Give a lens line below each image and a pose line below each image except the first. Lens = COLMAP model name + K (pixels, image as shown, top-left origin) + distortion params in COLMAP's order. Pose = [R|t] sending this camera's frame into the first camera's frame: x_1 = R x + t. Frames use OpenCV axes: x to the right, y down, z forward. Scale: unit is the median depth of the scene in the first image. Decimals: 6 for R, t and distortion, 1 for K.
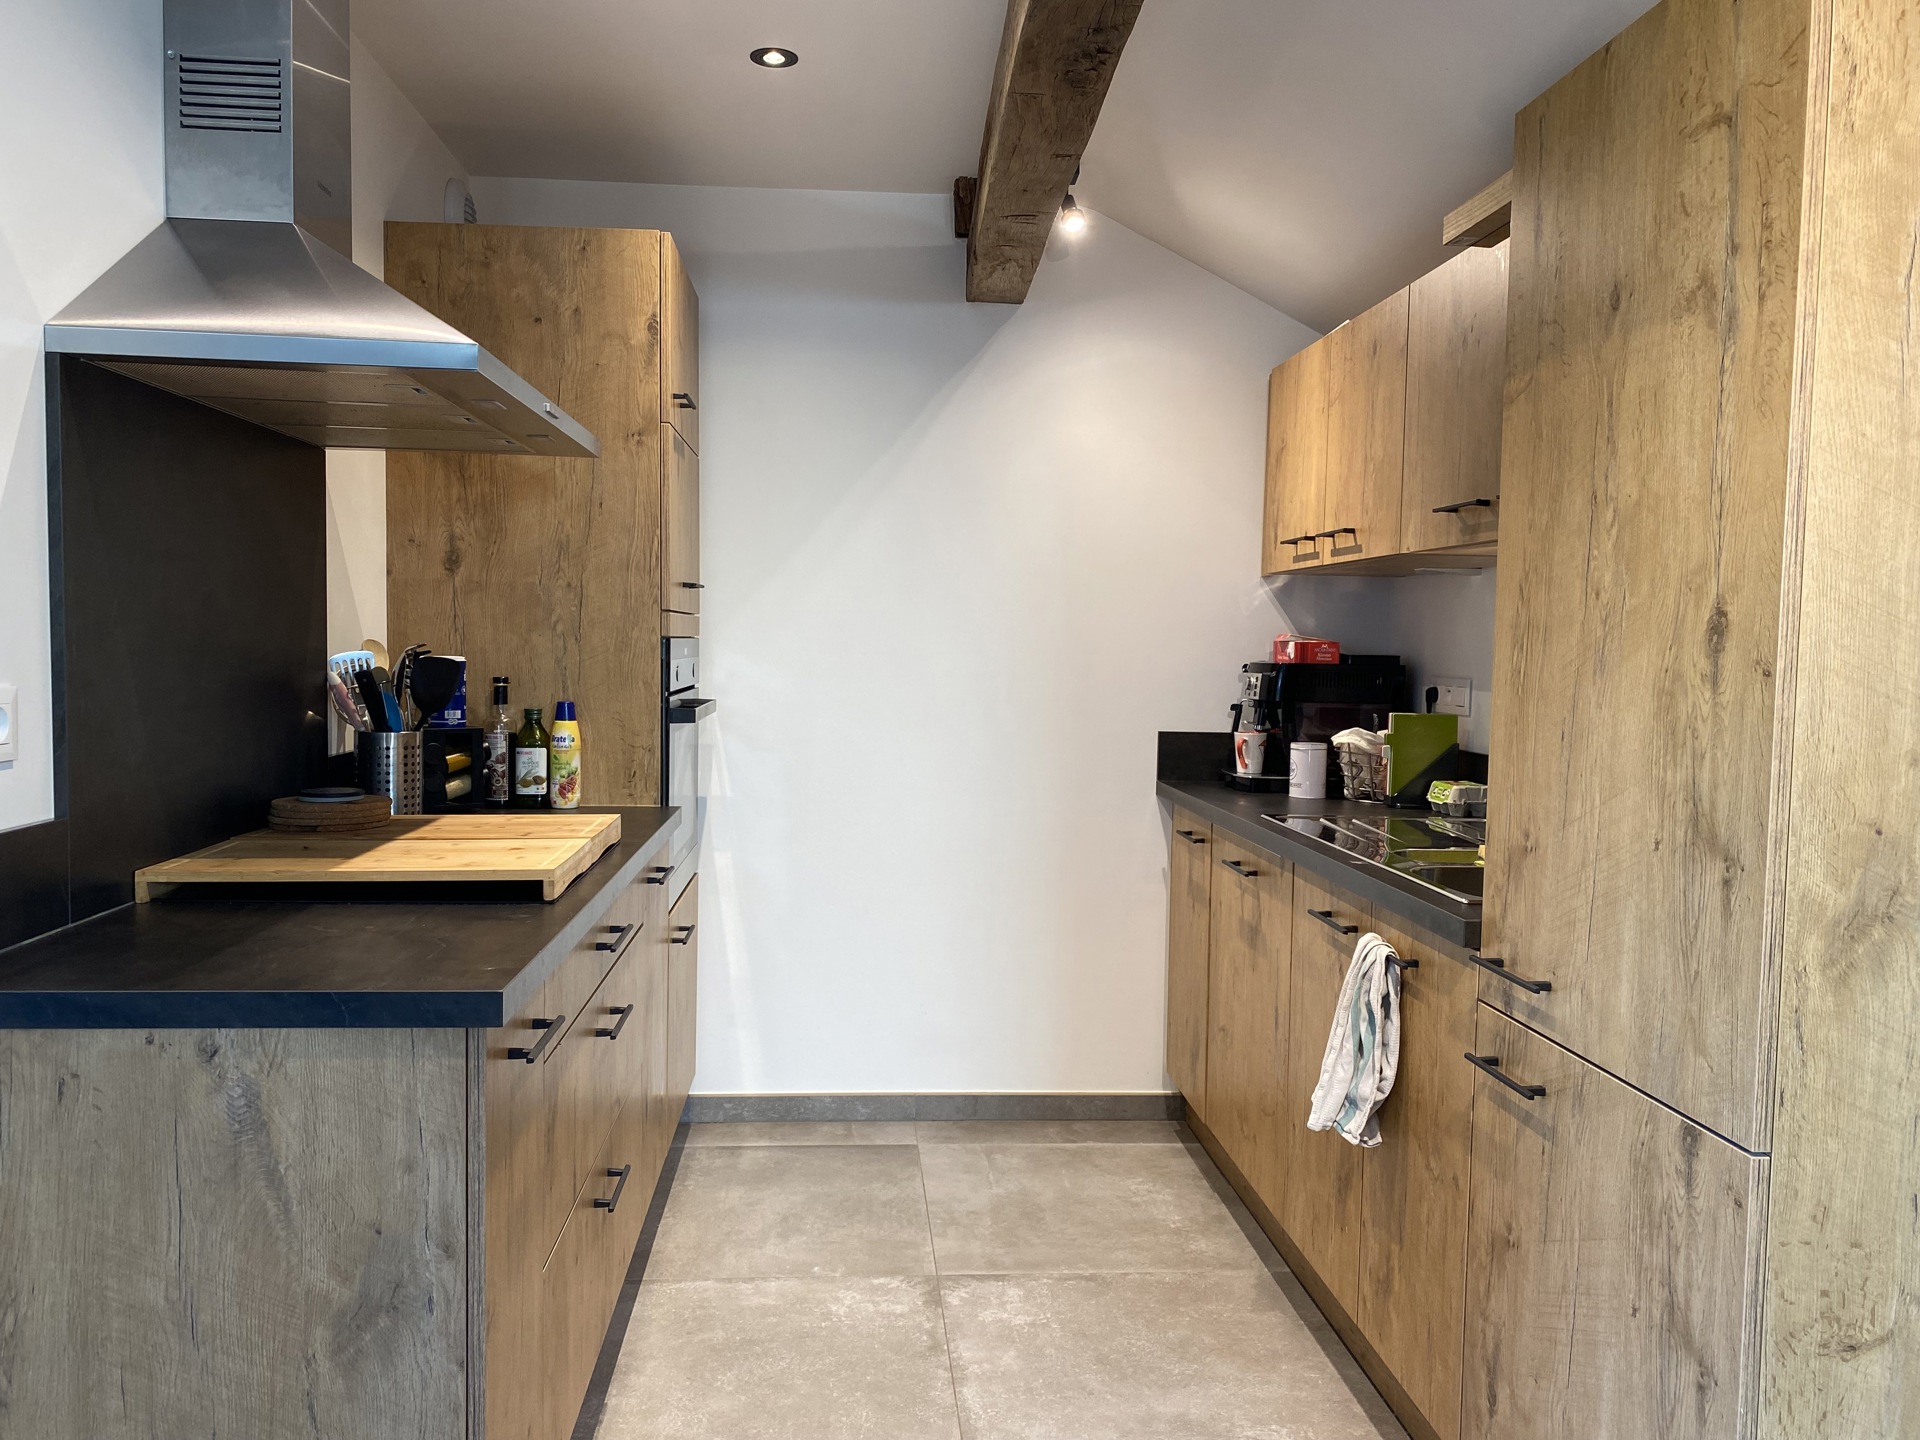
lens RADIAL K [[1466.2, 0, 946.8], [0, 1466.2, 727.3], [0, 0, 1]] dist [0.052859, -0.069190]
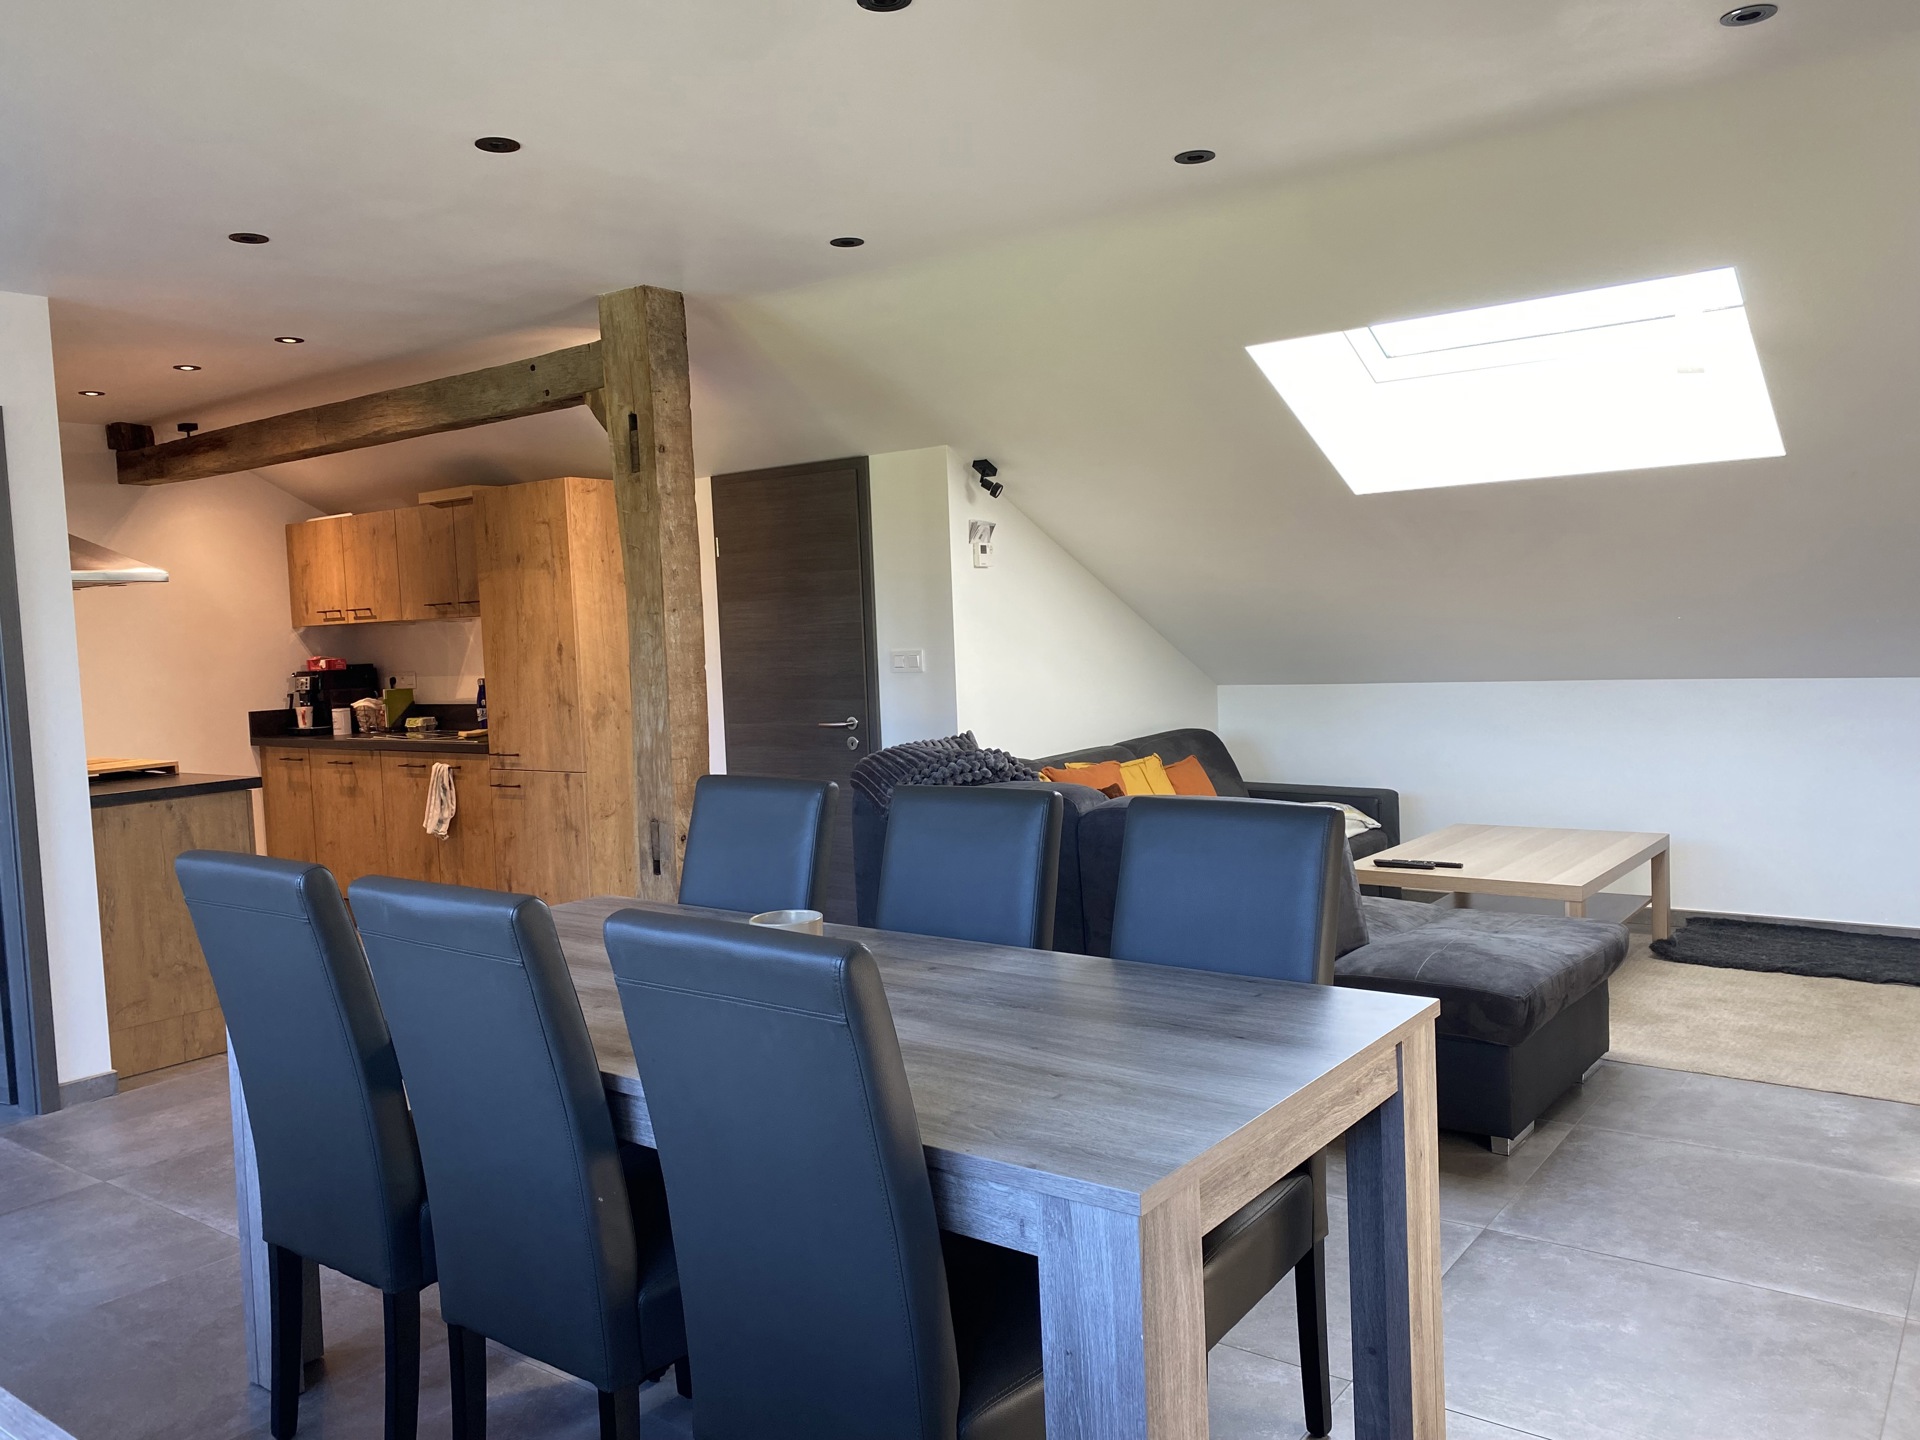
lens RADIAL K [[1466.2, 0, 944.3], [0, 1466.2, 722.0], [0, 0, 1]] dist [0.052859, -0.069190]
pose [[0.655492, -0.095021, 0.749200, -0.889716], [0.098580, 0.994330, 0.039861, 0.036476], [-0.748740, 0.047728, 0.661143, -1.189593]]
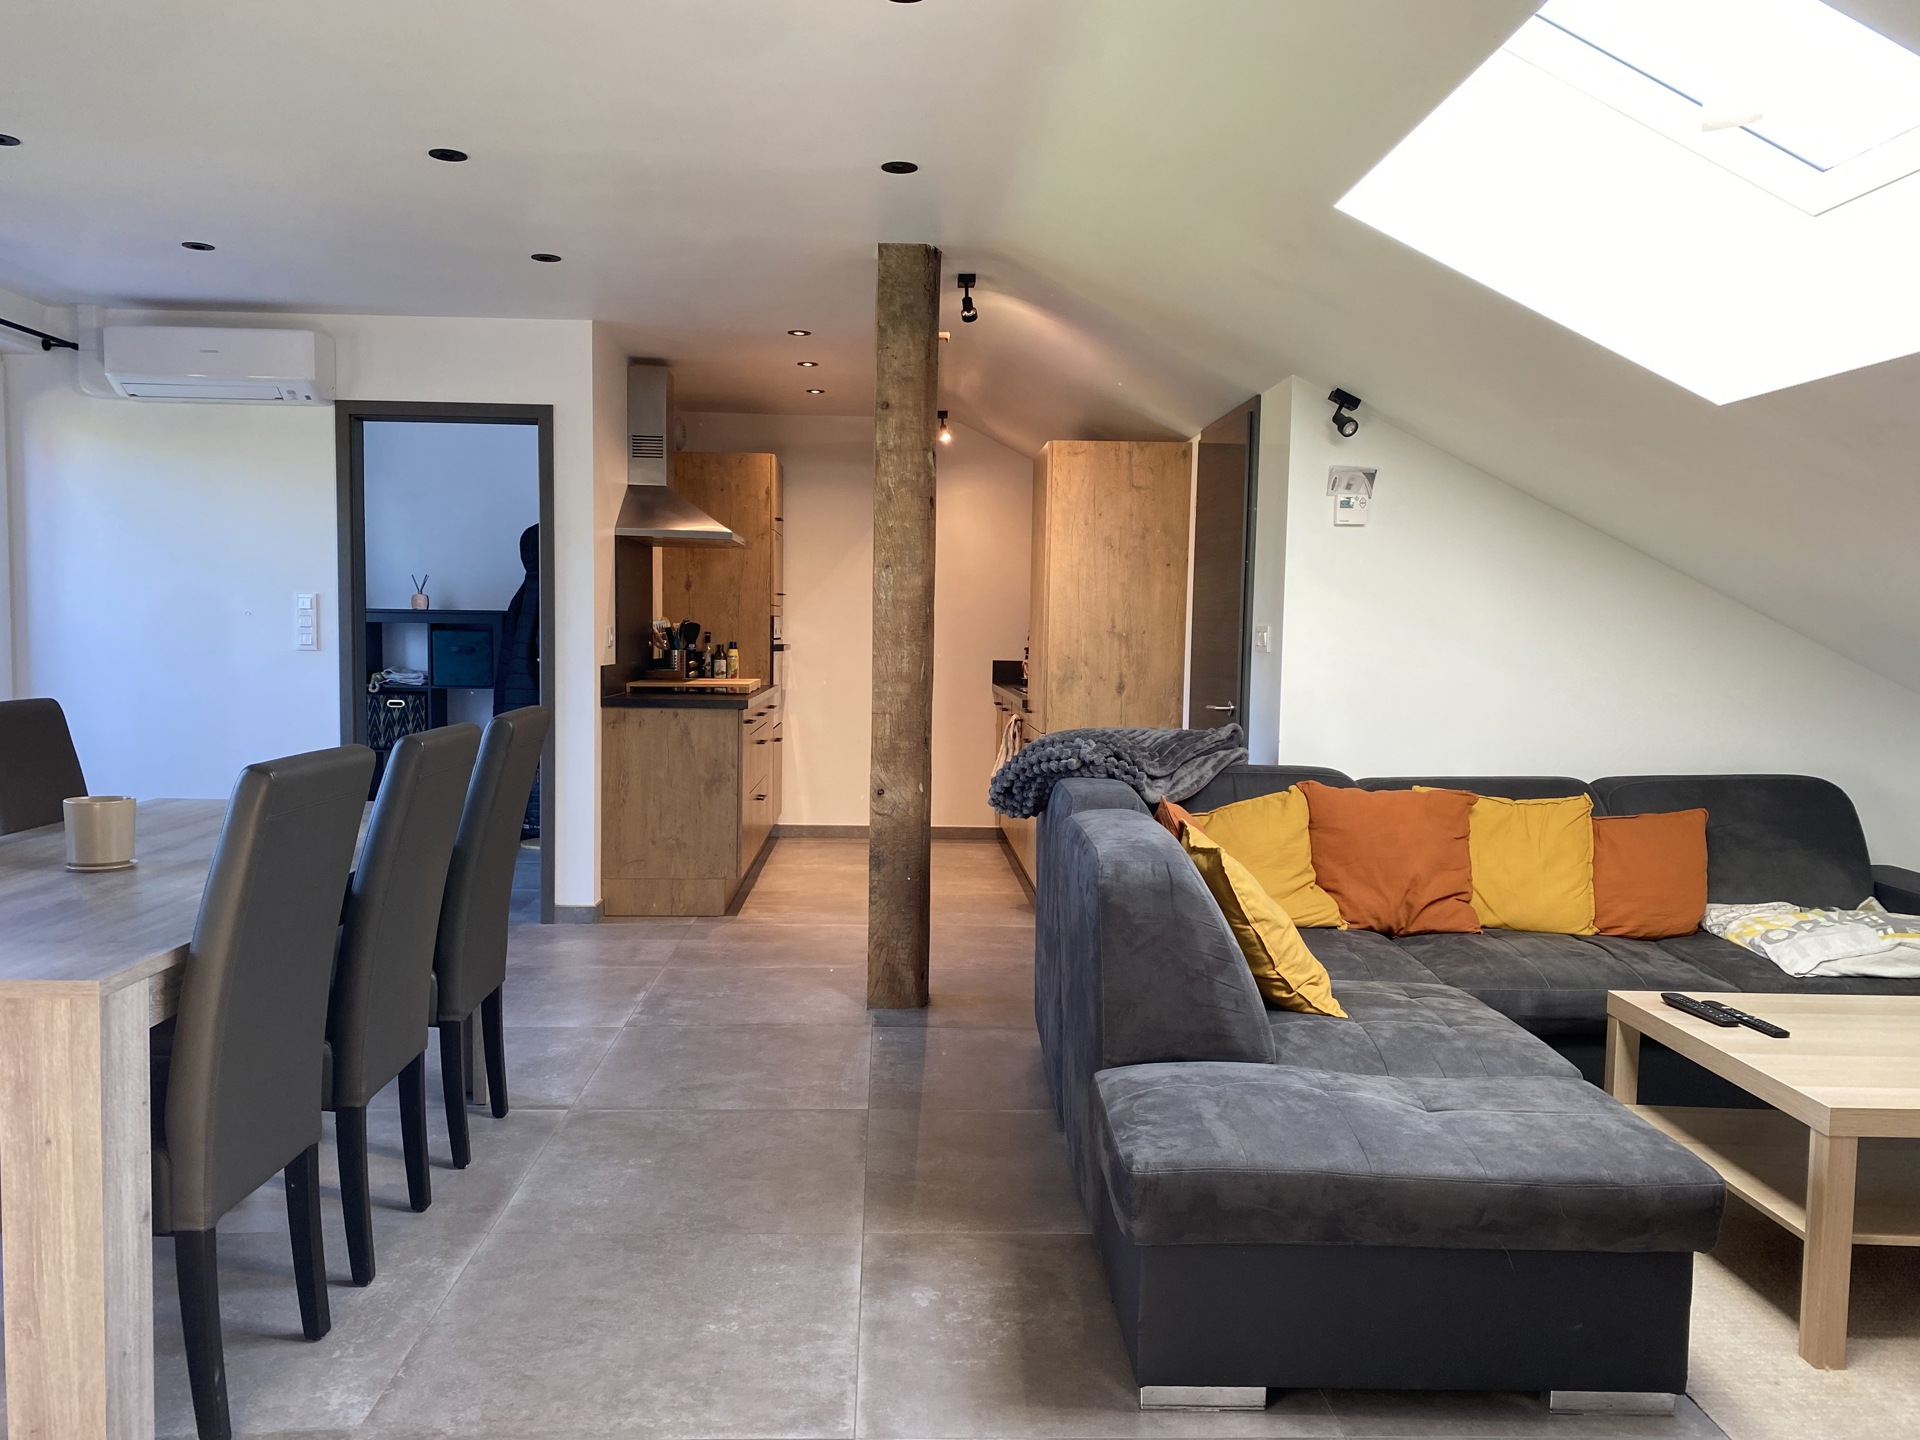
lens RADIAL K [[1466.2, 0, 960.2], [0, 1466.2, 733.4], [0, 0, 1]] dist [0.052859, -0.069190]
pose [[0.999723, 0.001657, -0.023485, 0.189272], [-0.001398, 0.999938, 0.011051, 0.111726], [0.023502, -0.011015, 0.999663, -1.509981]]
